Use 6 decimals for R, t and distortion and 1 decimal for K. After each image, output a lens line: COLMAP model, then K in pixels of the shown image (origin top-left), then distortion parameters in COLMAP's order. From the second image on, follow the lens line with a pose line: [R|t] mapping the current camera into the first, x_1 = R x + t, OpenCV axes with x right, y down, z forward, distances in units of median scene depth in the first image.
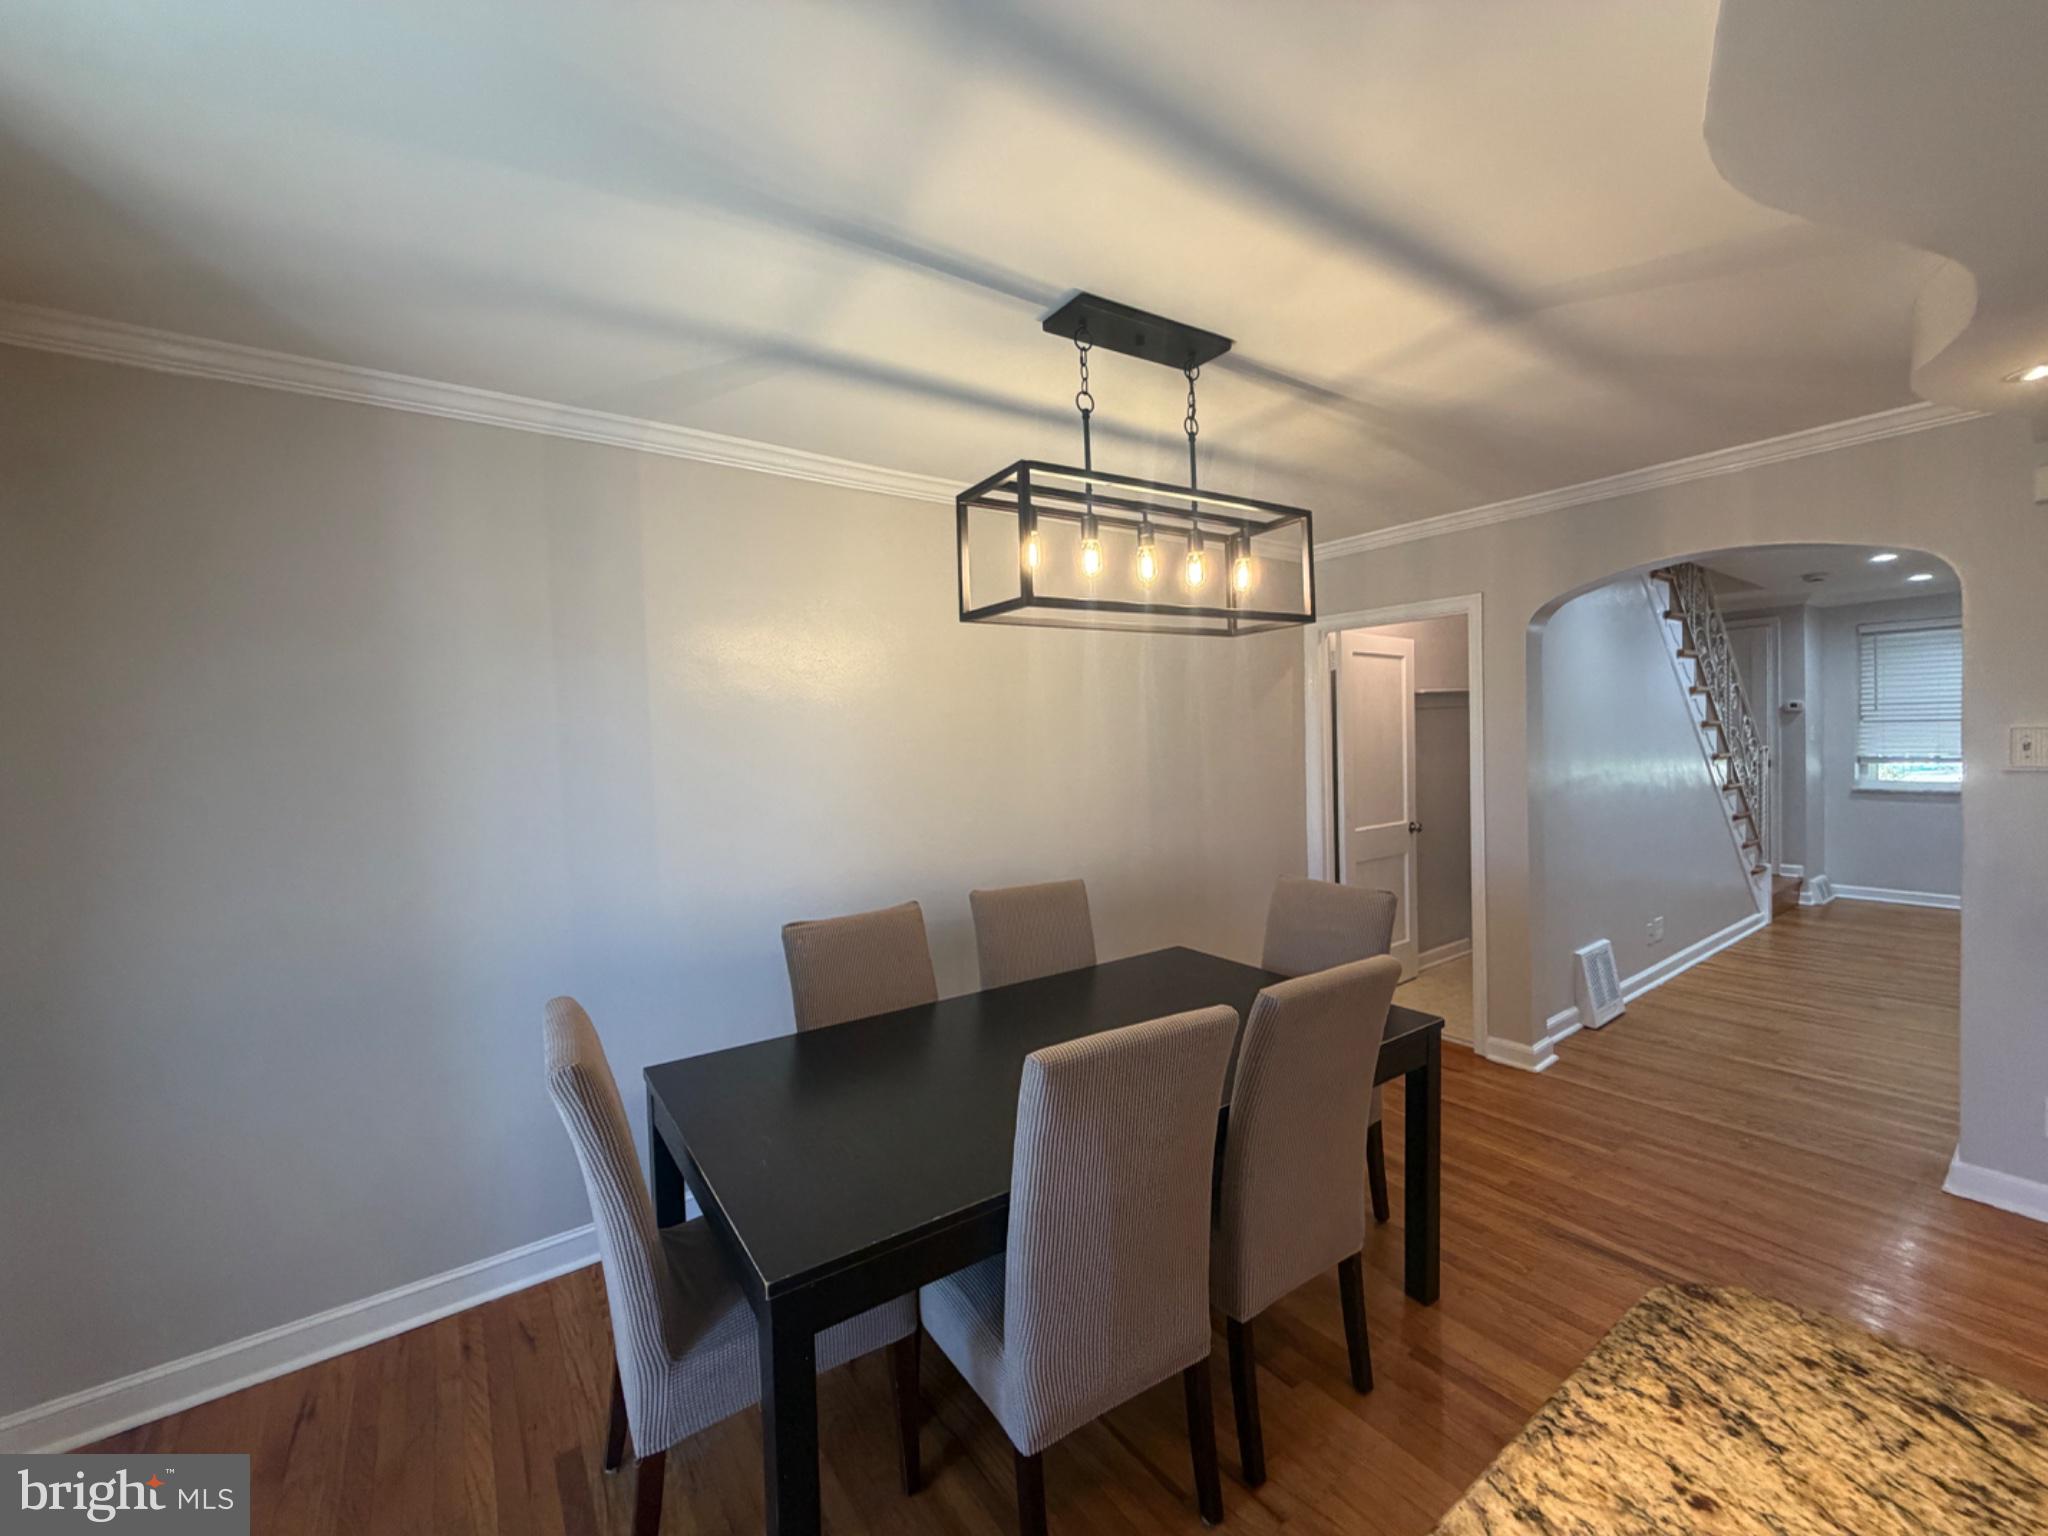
lens RADIAL K [[820.3, 0, 1031.0], [0, 820.3, 757.4], [0, 0, 1]] dist [0.001885, 0.000061]
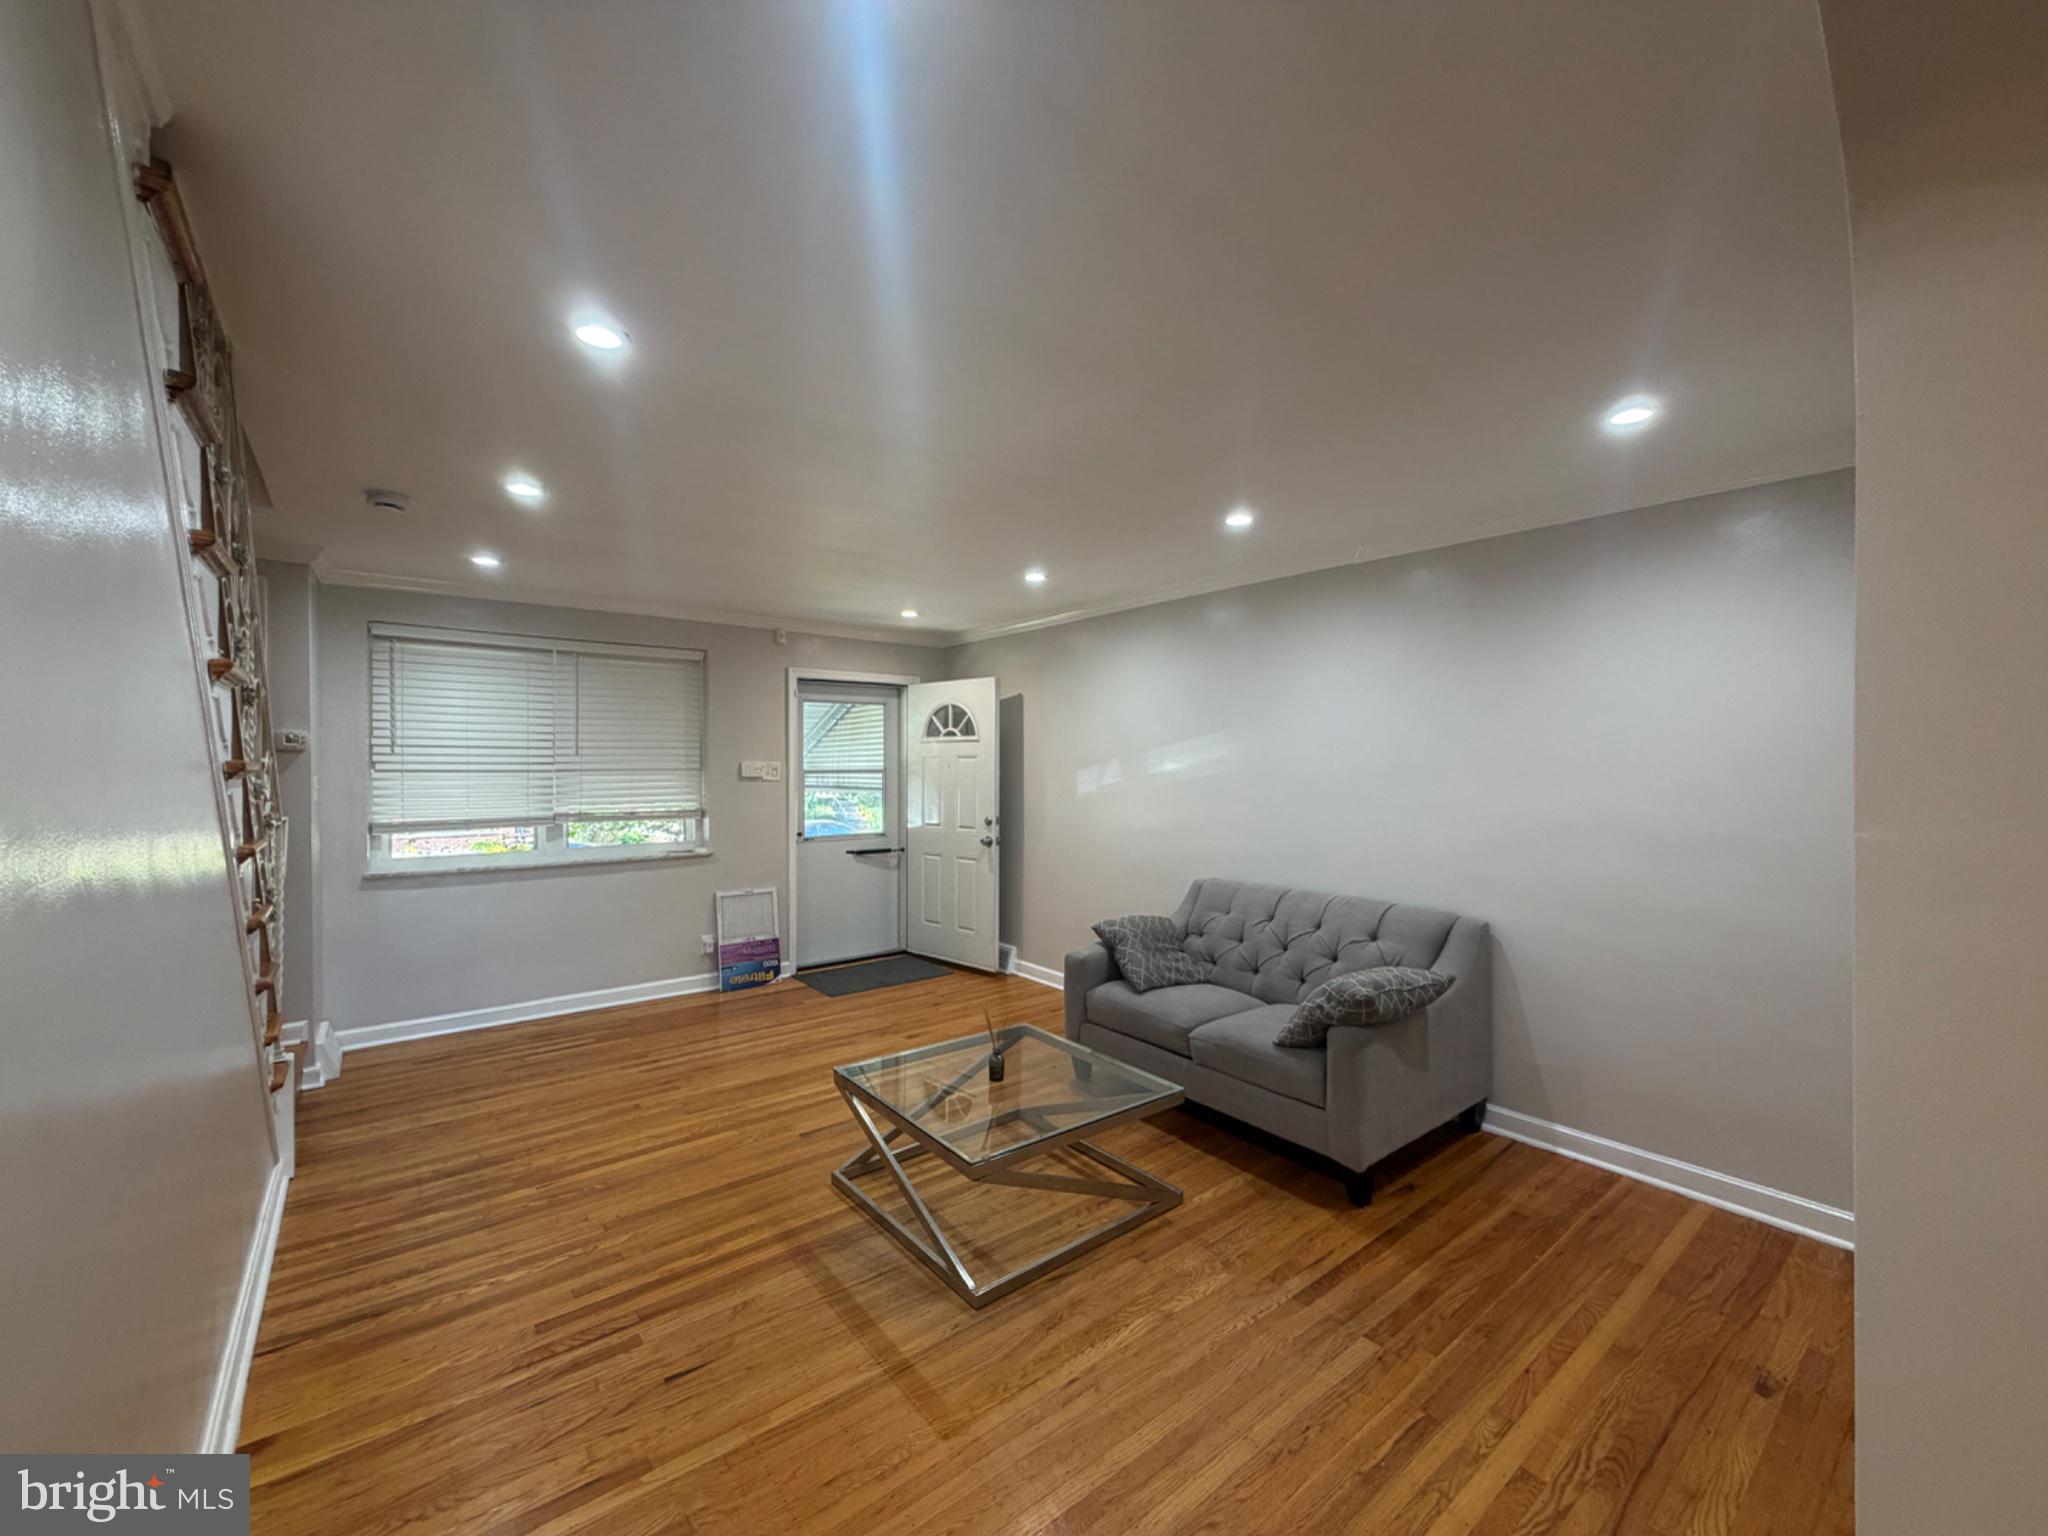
lens RADIAL K [[820.3, 0, 1023.0], [0, 820.3, 768.1], [0, 0, 1]] dist [0.001885, 0.000061]
pose [[-0.042968, 0.019179, 0.998892, 0.345249], [0.024620, 0.999532, -0.018132, -0.021604], [-0.998773, 0.023814, -0.043420, 0.524912]]
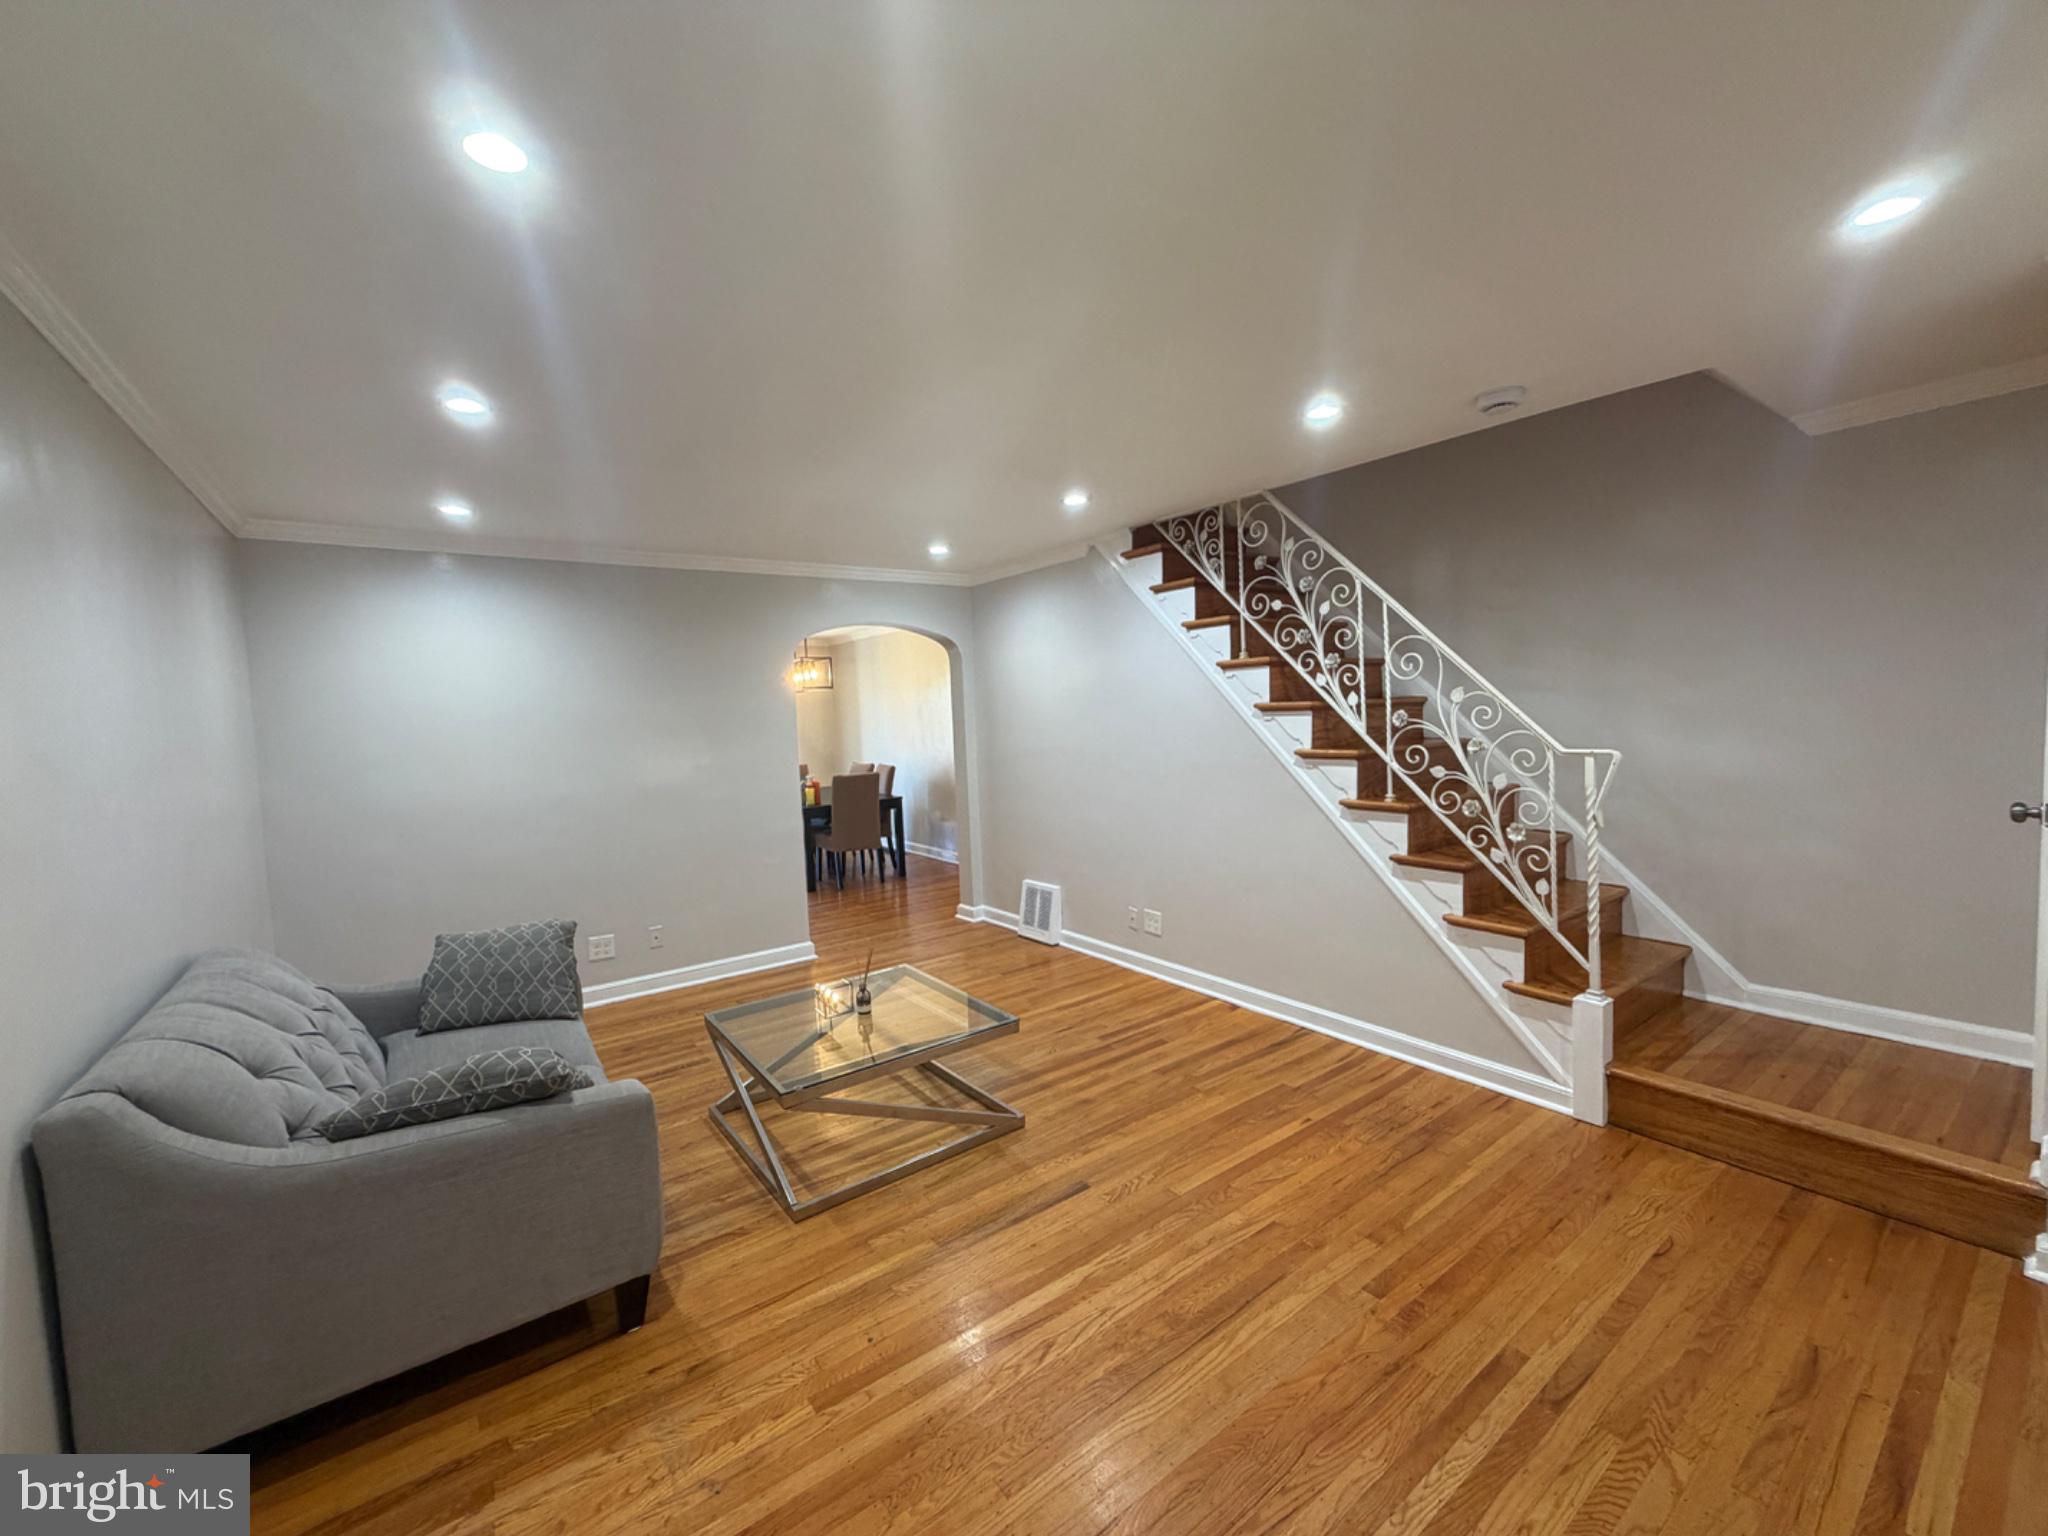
lens RADIAL K [[820.3, 0, 1022.6], [0, 820.3, 768.0], [0, 0, 1]] dist [0.001885, 0.000061]
pose [[0.005958, 0.098948, -0.995075, 1.235584], [0.015034, 0.994971, 0.099028, -0.050474], [0.999869, -0.015550, 0.004441, 0.614342]]
